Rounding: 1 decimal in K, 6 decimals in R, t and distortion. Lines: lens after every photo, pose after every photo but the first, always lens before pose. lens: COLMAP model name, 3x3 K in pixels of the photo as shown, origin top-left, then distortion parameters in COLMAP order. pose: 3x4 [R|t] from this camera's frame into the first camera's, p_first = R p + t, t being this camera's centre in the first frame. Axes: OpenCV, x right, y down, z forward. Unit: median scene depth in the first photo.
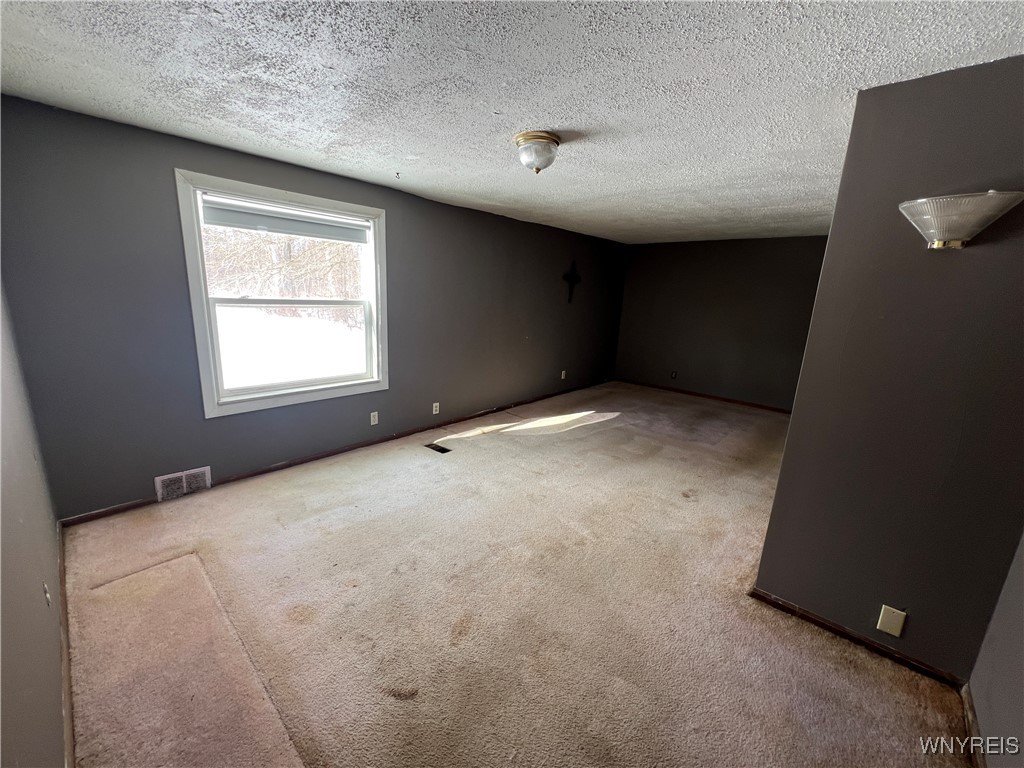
lens RADIAL K [[407.2, 0, 512.4], [0, 407.2, 380.9], [0, 0, 1]] dist [-0.003457, -0.000187]
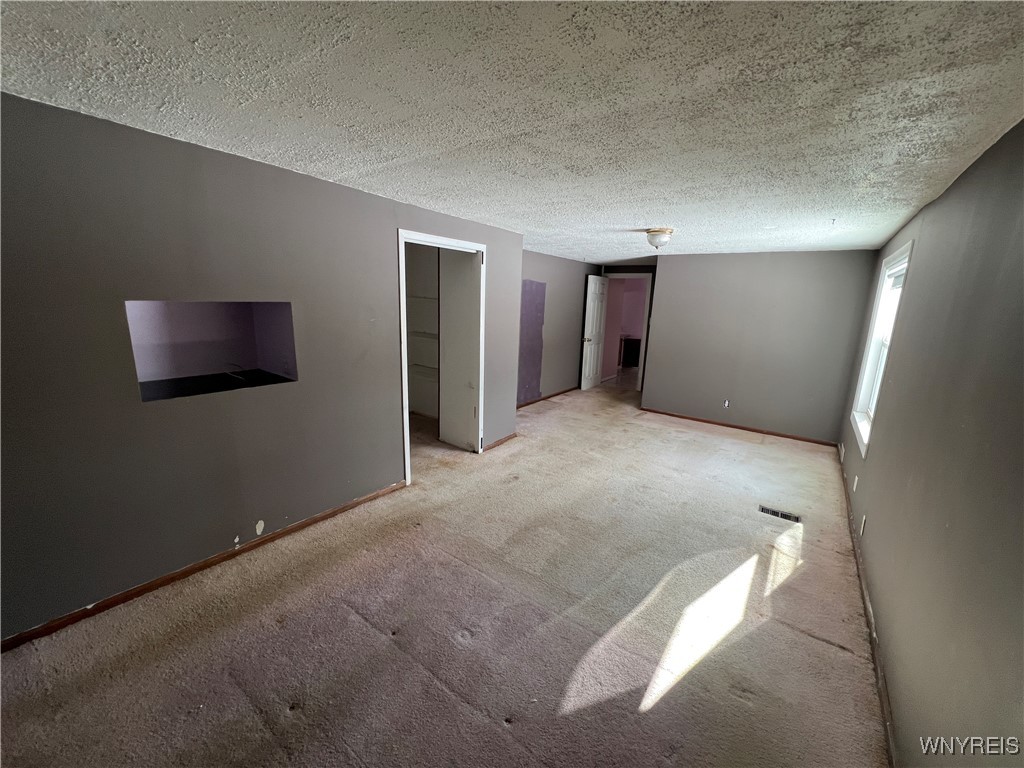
lens RADIAL K [[407.2, 0, 511.7], [0, 407.2, 385.0], [0, 0, 1]] dist [-0.003457, -0.000187]
pose [[-0.991419, -0.057664, -0.117320, 0.583949], [-0.101063, 0.907337, 0.408076, -0.443030], [0.082918, 0.416431, -0.905378, 1.930103]]
